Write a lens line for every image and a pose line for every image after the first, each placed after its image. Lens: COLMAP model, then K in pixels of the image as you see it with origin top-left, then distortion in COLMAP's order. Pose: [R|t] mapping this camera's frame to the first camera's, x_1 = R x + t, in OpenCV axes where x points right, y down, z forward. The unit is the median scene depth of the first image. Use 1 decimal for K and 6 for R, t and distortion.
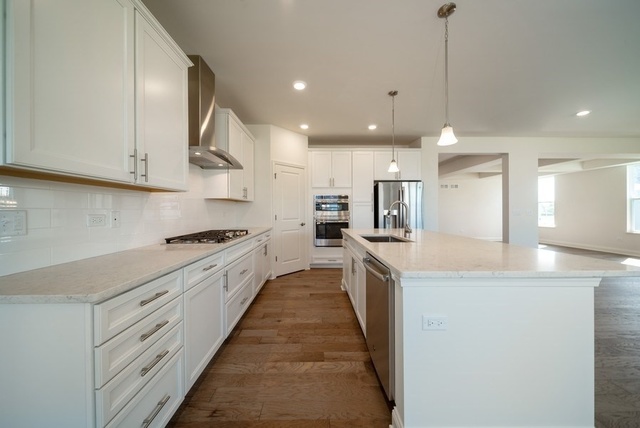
lens RADIAL K [[227.1, 0, 319.8], [0, 227.1, 210.6], [0, 0, 1]] dist [0.000515, -0.000010]
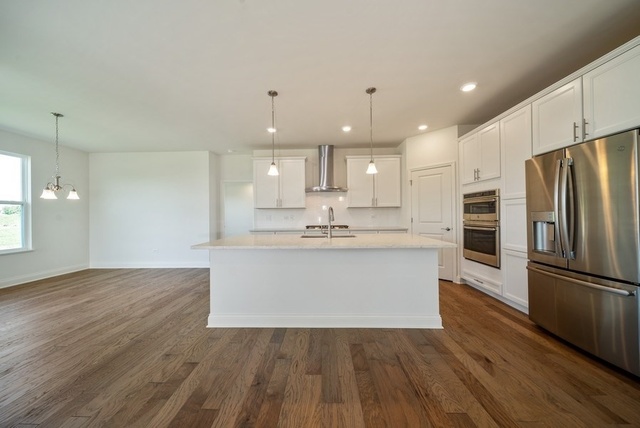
lens RADIAL K [[227.1, 0, 314.0], [0, 227.1, 215.7], [0, 0, 1]] dist [0.000515, -0.000010]
pose [[-0.065568, 0.008721, -0.997810, 0.809709], [0.016479, 0.999835, 0.007656, -0.006587], [0.997712, -0.015941, -0.065701, 0.524039]]
